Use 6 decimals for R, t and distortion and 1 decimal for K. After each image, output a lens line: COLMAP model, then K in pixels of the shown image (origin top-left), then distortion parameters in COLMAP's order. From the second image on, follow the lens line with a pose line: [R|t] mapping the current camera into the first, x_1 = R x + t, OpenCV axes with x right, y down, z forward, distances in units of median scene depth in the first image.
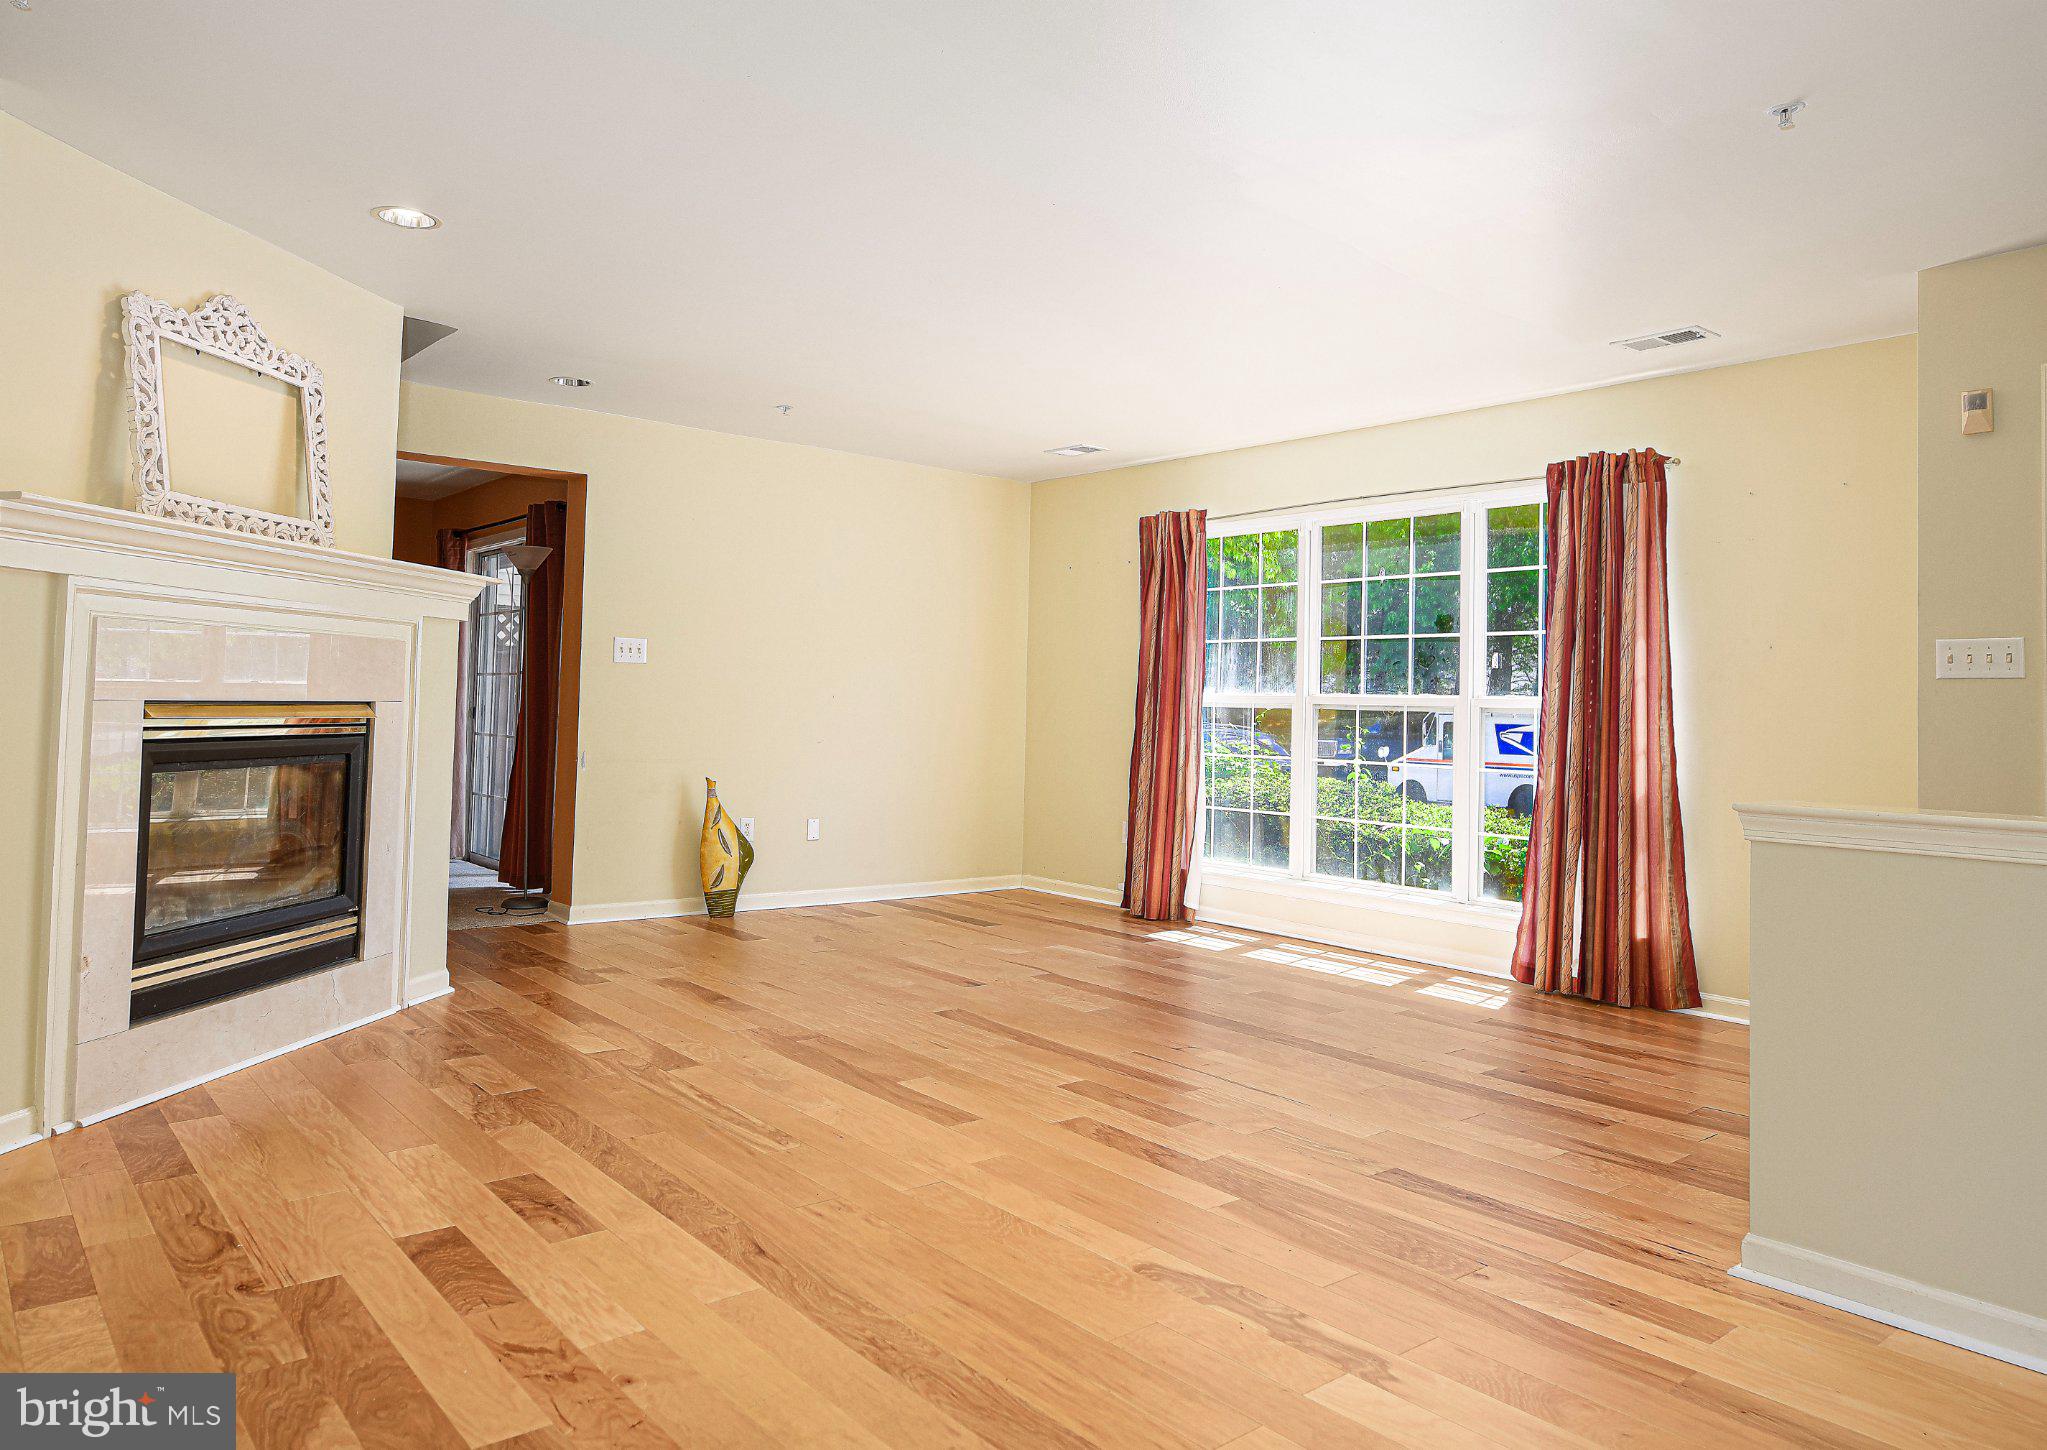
lens RADIAL K [[1362.0, 0, 1022.0], [0, 1362.0, 693.0], [0, 0, 1]] dist [-0.000192, -0.002030]
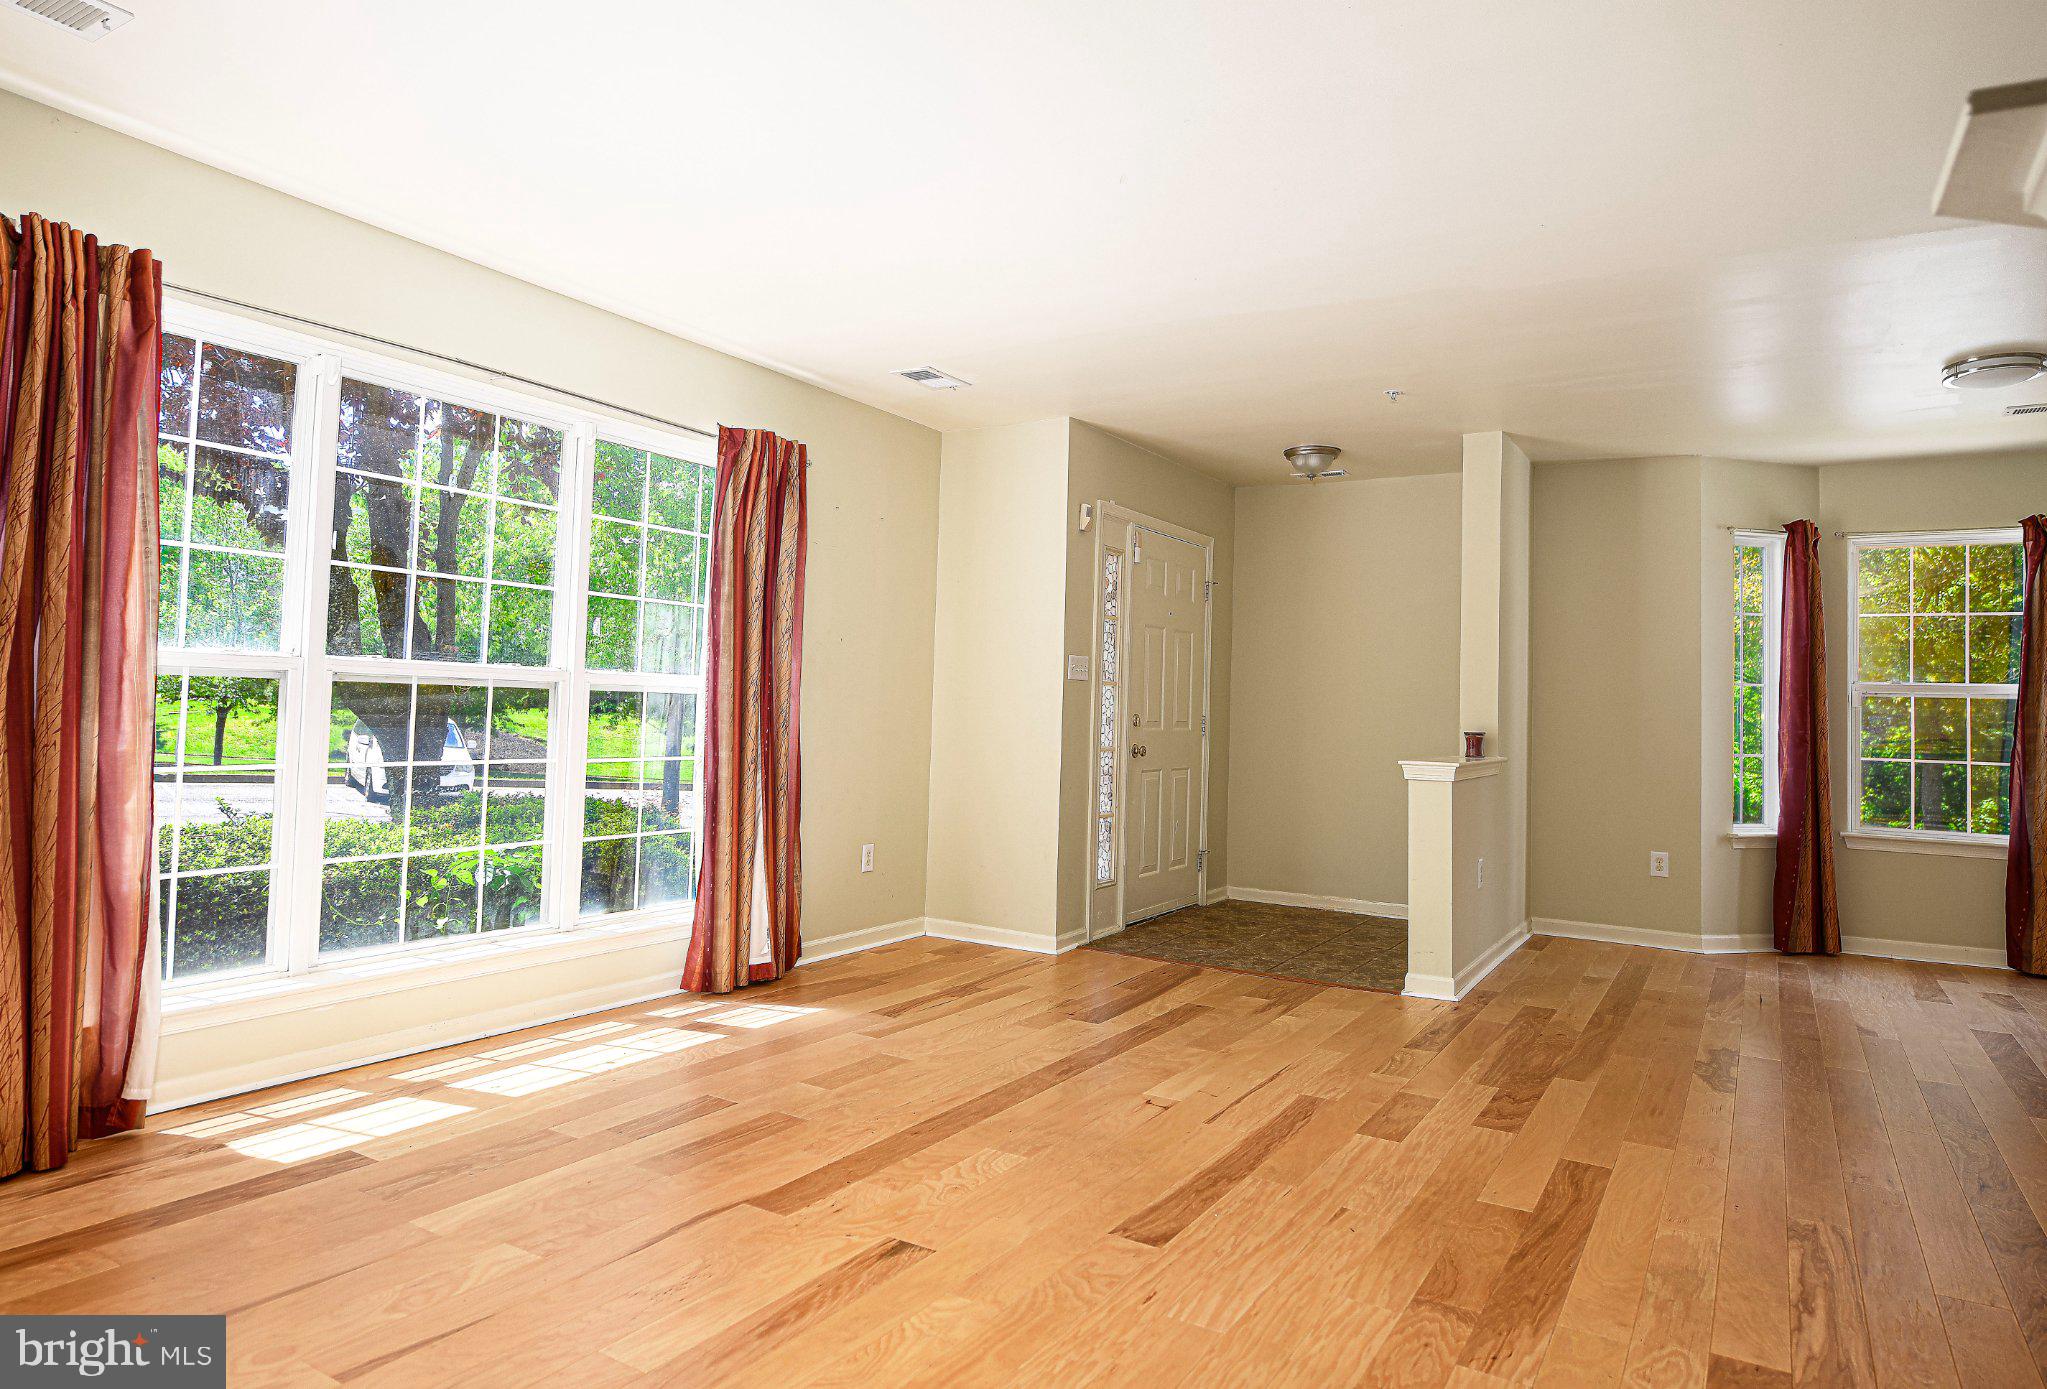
lens RADIAL K [[1216.5, 0, 1027.2], [0, 1216.5, 654.3], [0, 0, 1]] dist [0.001353, 0.001678]
pose [[-0.324039, 0.006801, 0.946019, -0.622600], [-0.049132, 0.998504, -0.024008, -0.002746], [-0.944767, -0.054259, -0.323220, 1.427165]]
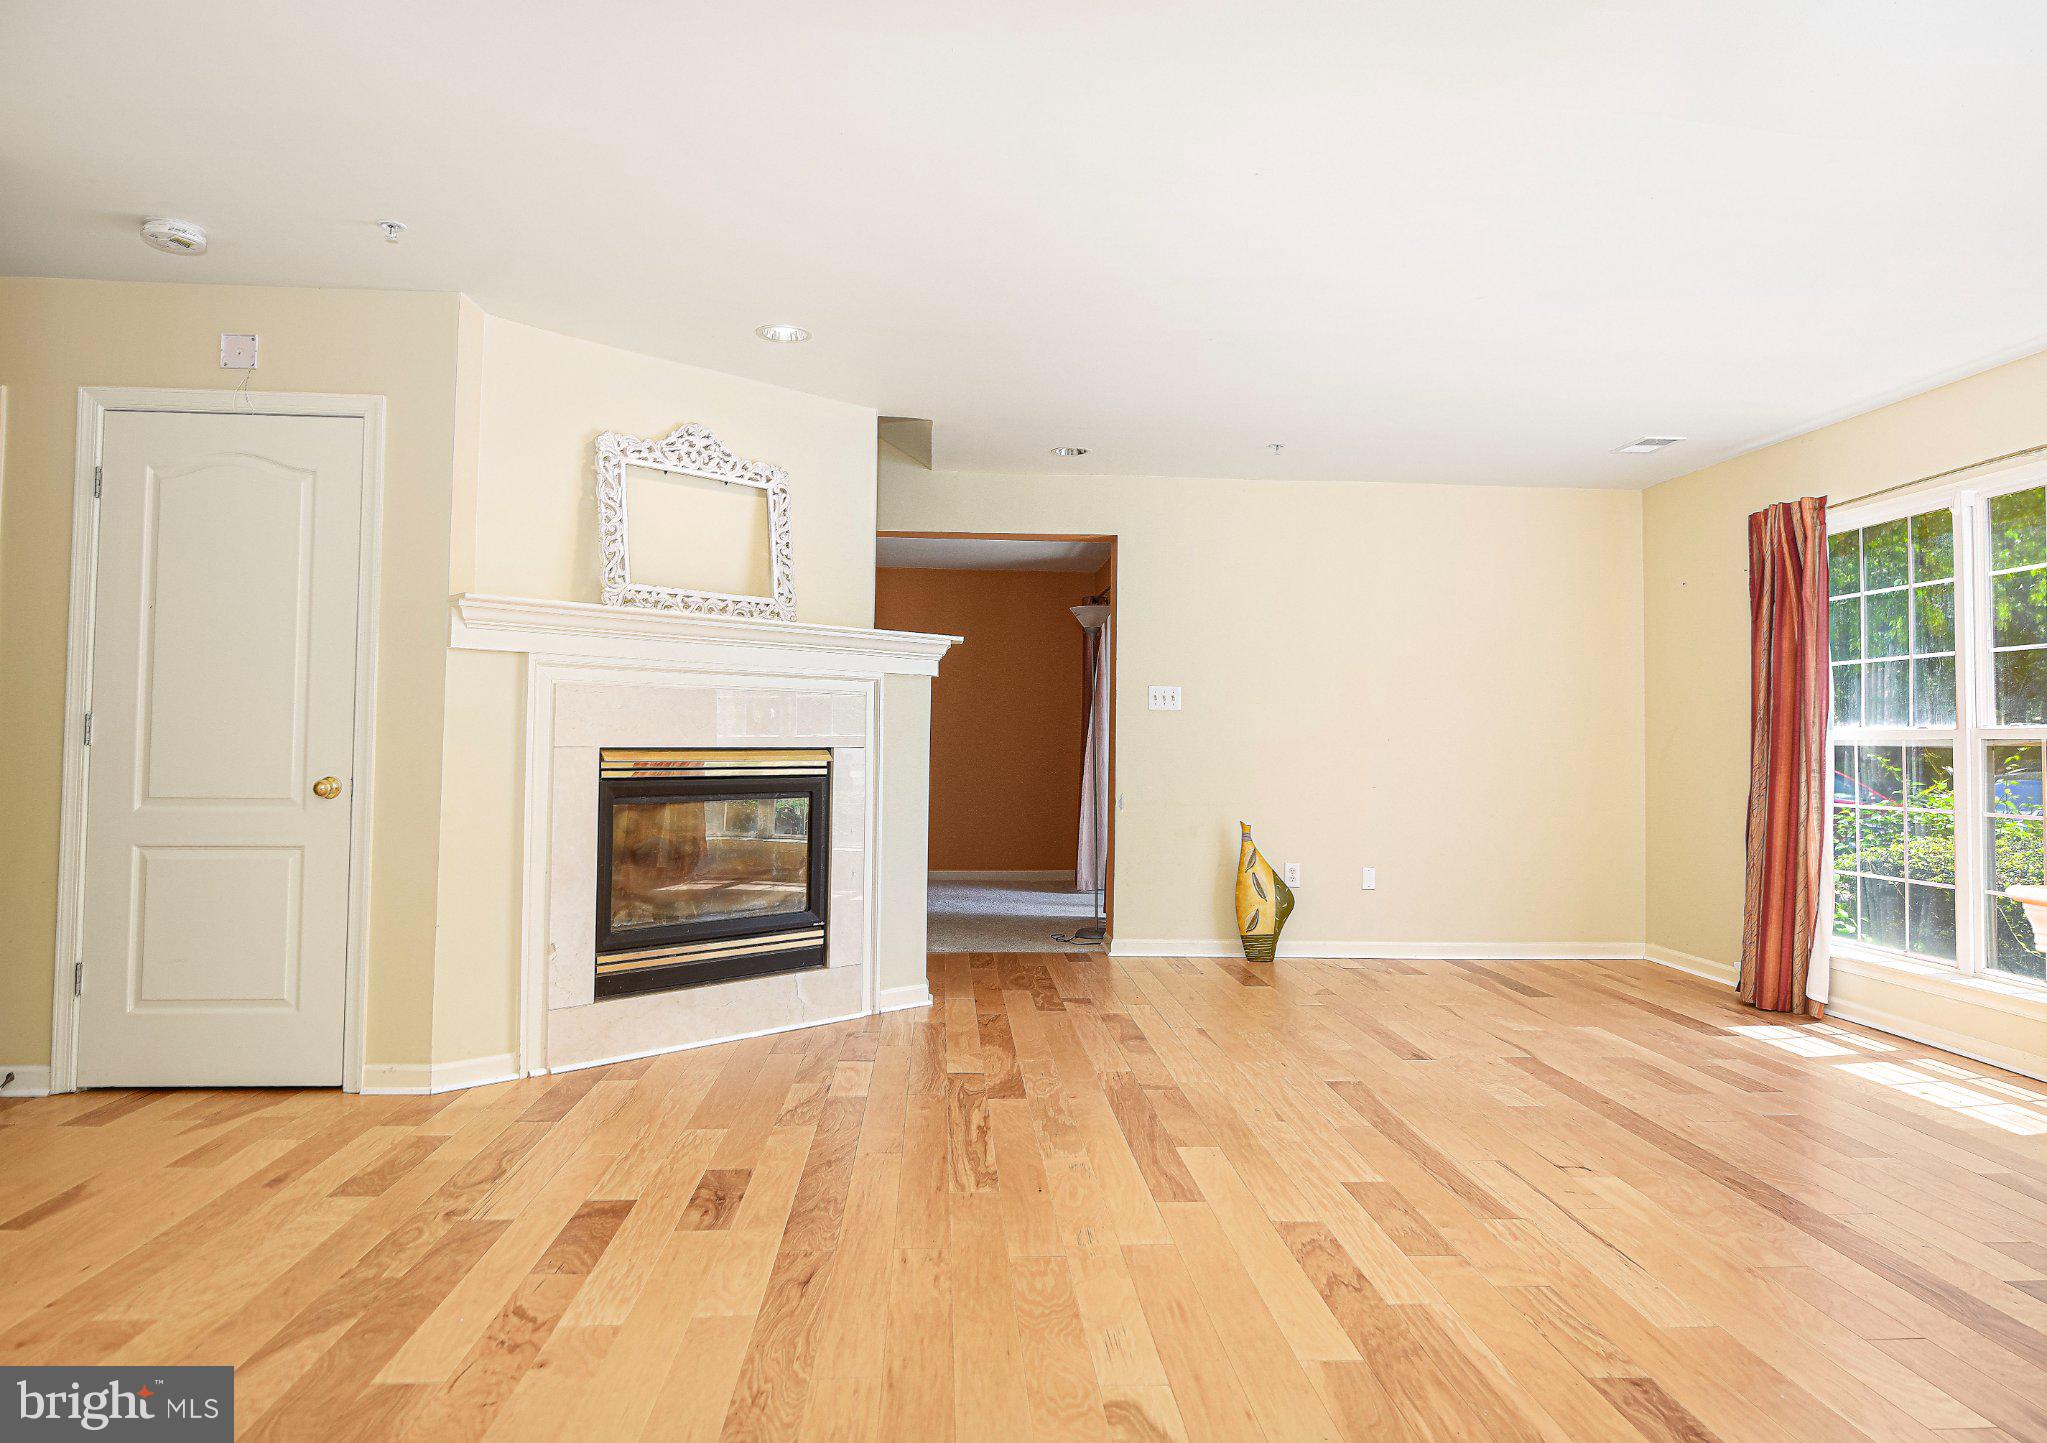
lens RADIAL K [[1301.9, 0, 1023.5], [0, 1301.9, 721.5], [0, 0, 1]] dist [-0.000150, -0.001705]
pose [[0.810123, -0.023473, -0.585790, 0.333338], [0.013353, 0.999678, -0.021592, 0.010791], [0.586108, 0.009670, 0.810175, 0.198325]]
